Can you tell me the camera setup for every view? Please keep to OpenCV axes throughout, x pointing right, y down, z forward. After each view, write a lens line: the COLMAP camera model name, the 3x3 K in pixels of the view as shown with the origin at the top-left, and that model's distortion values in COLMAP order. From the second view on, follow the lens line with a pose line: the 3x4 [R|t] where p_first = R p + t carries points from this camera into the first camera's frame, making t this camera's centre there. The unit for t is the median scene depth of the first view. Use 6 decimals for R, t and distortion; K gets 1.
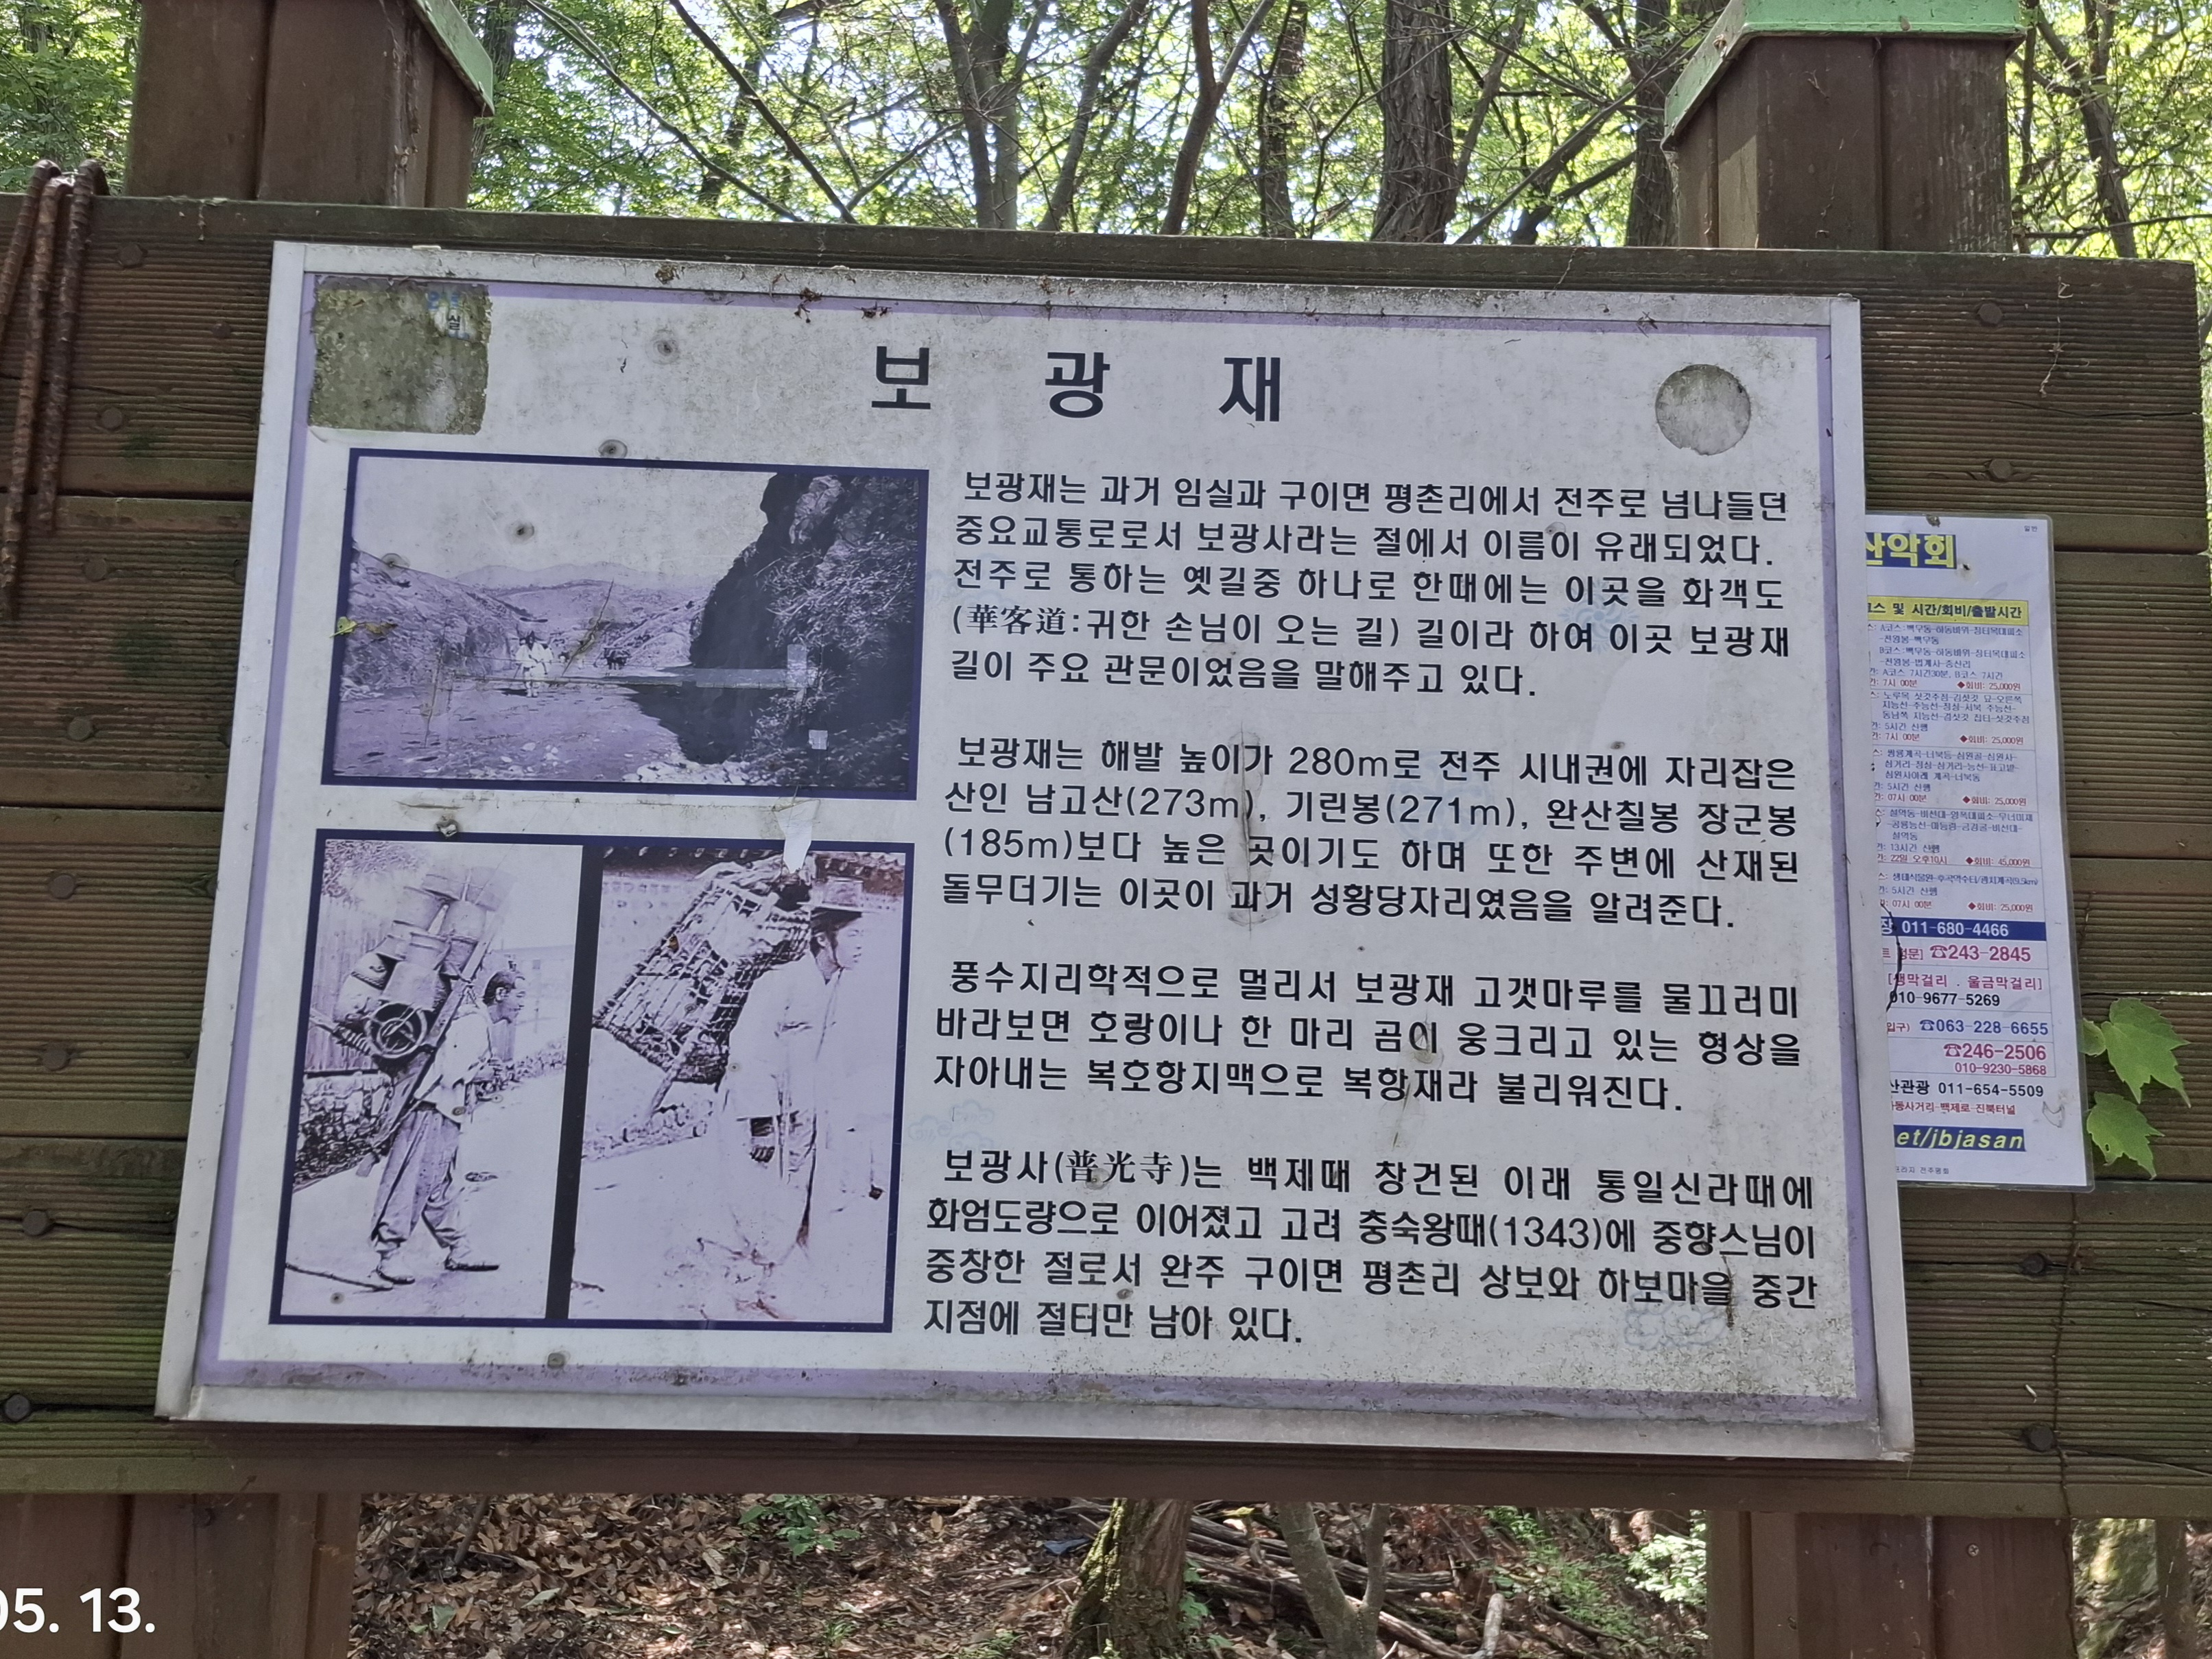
lens RADIAL K [[1847.5, 0, 1059.9], [0, 1847.5, 717.9], [0, 0, 1]] dist [0.108014, -0.098027]
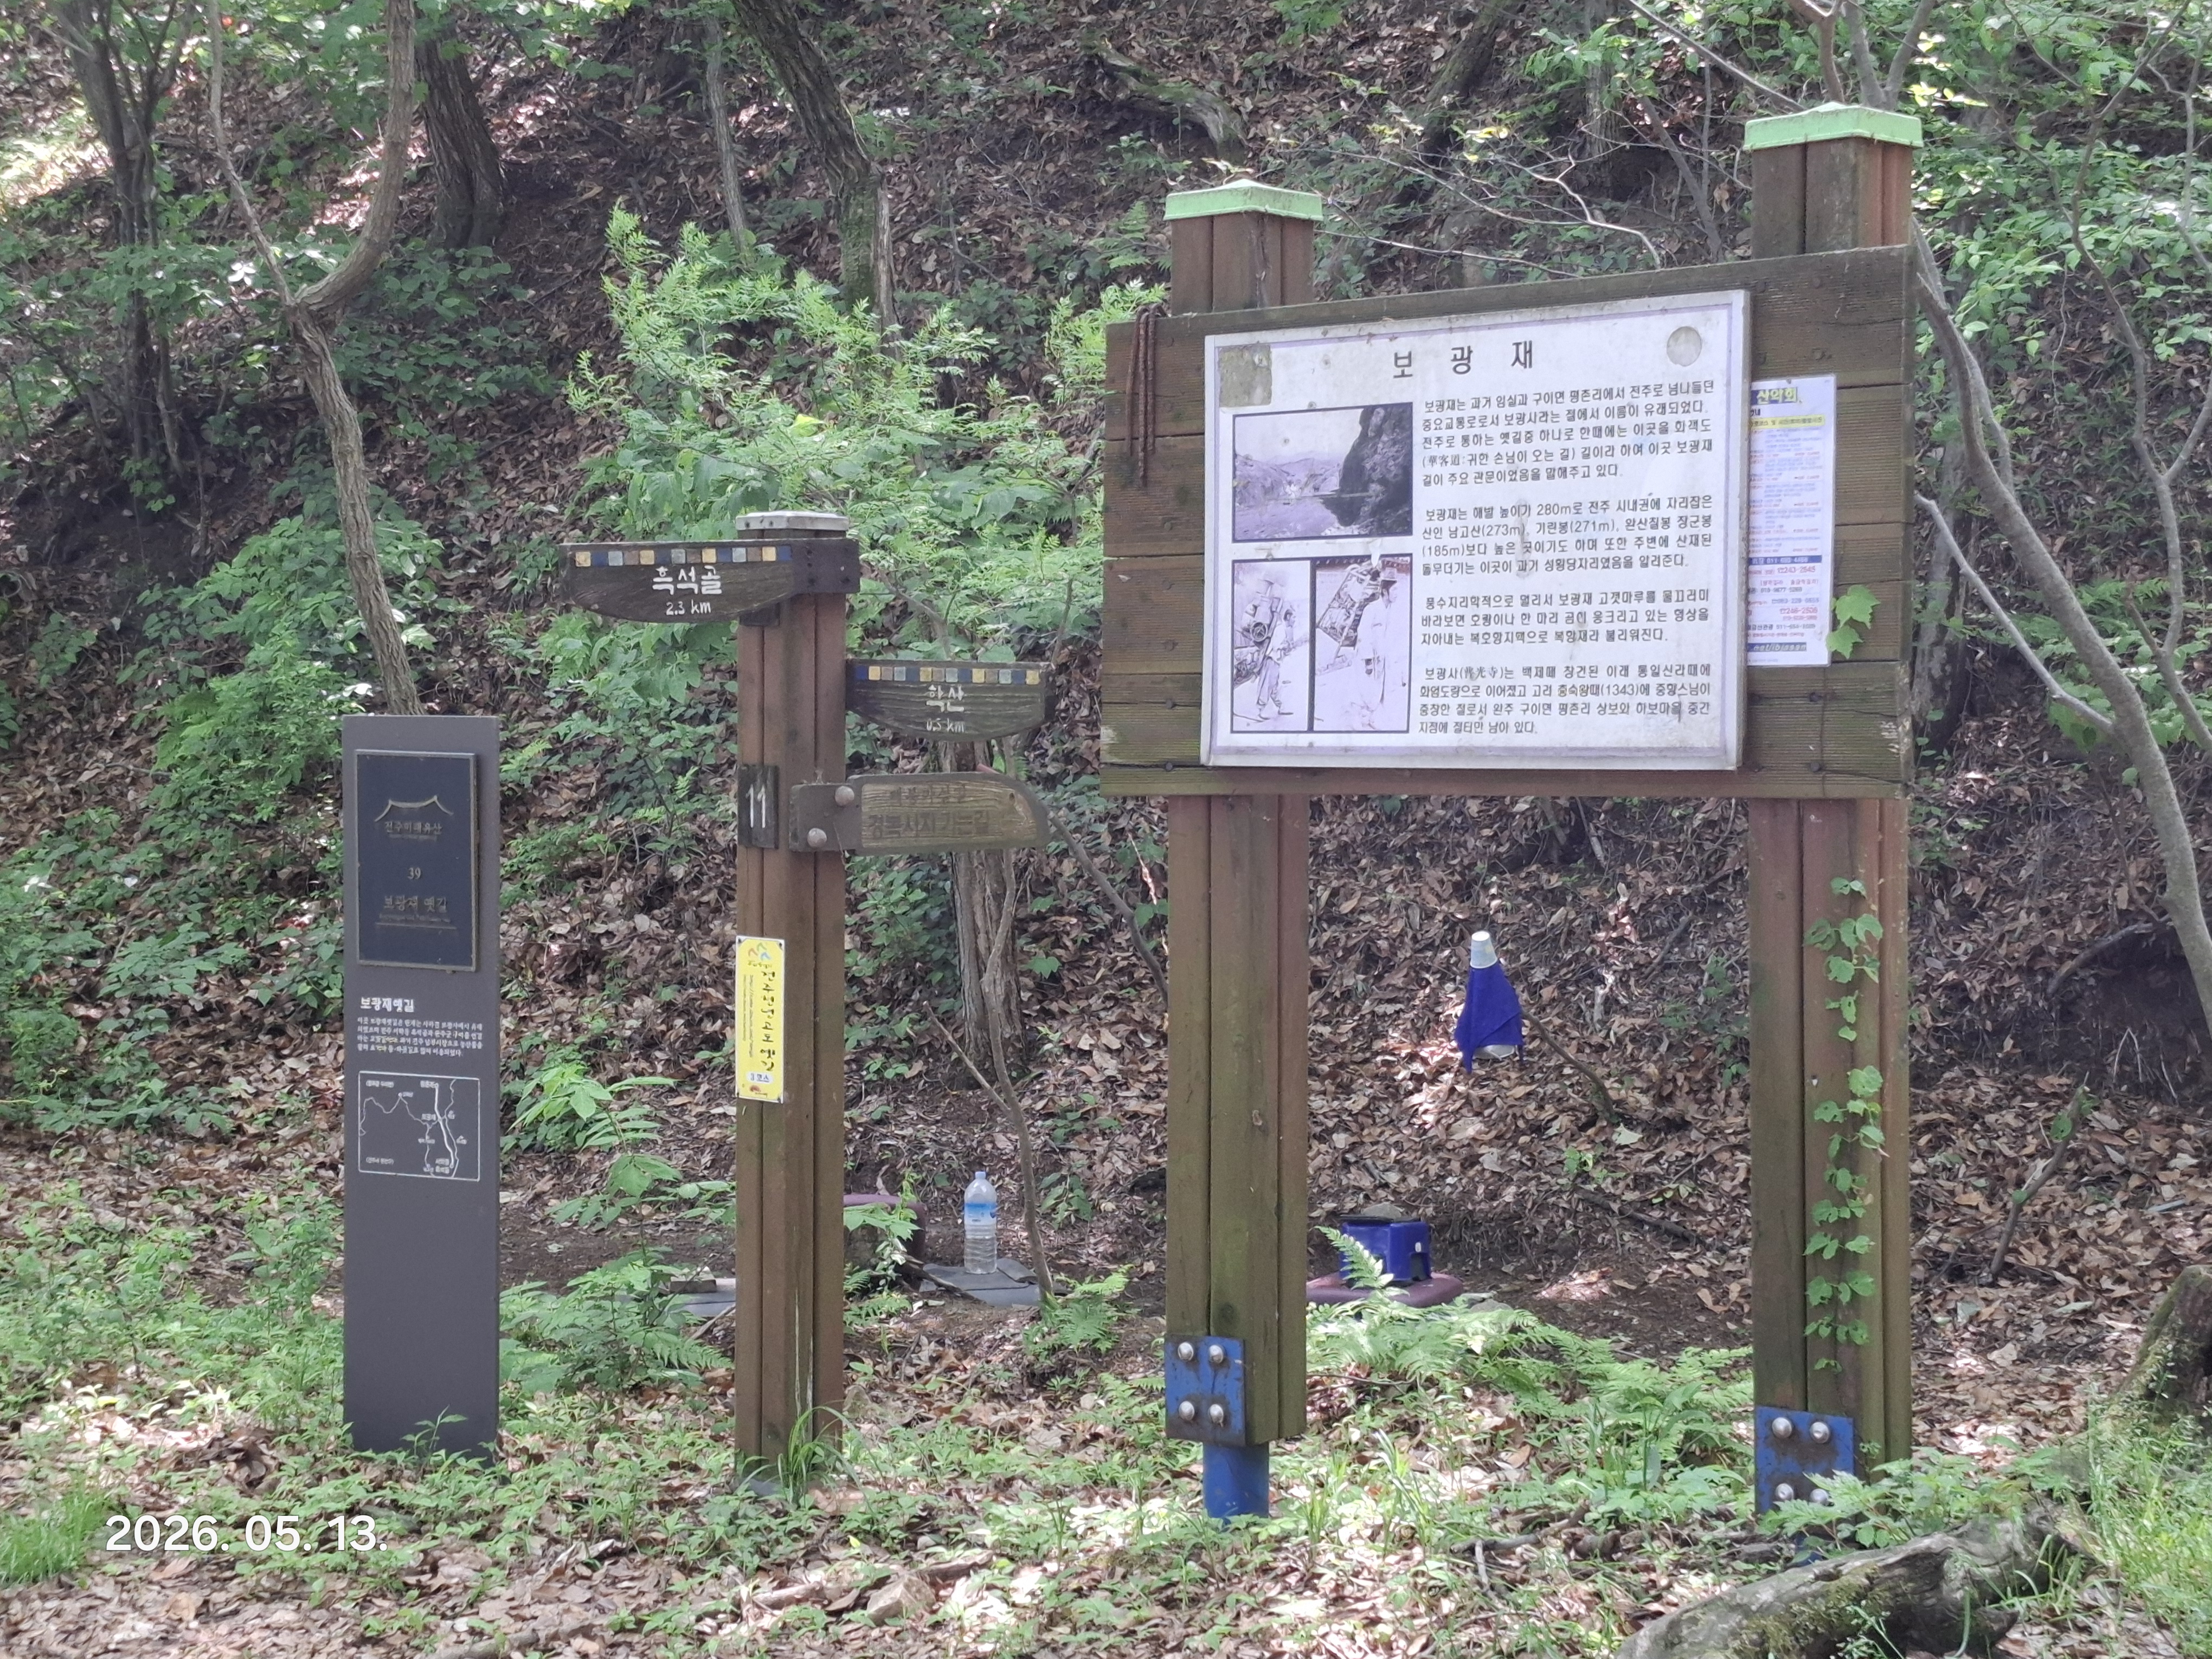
lens RADIAL K [[3728.9, 0, 1113.6], [0, 3728.9, 840.6], [0, 0, 1]] dist [0.116799, 0.000000]
pose [[0.758516, -0.007526, -0.651611, 2.963022], [0.114651, 0.985877, 0.122074, -0.217006], [0.641489, -0.167303, 0.748666, -3.194222]]
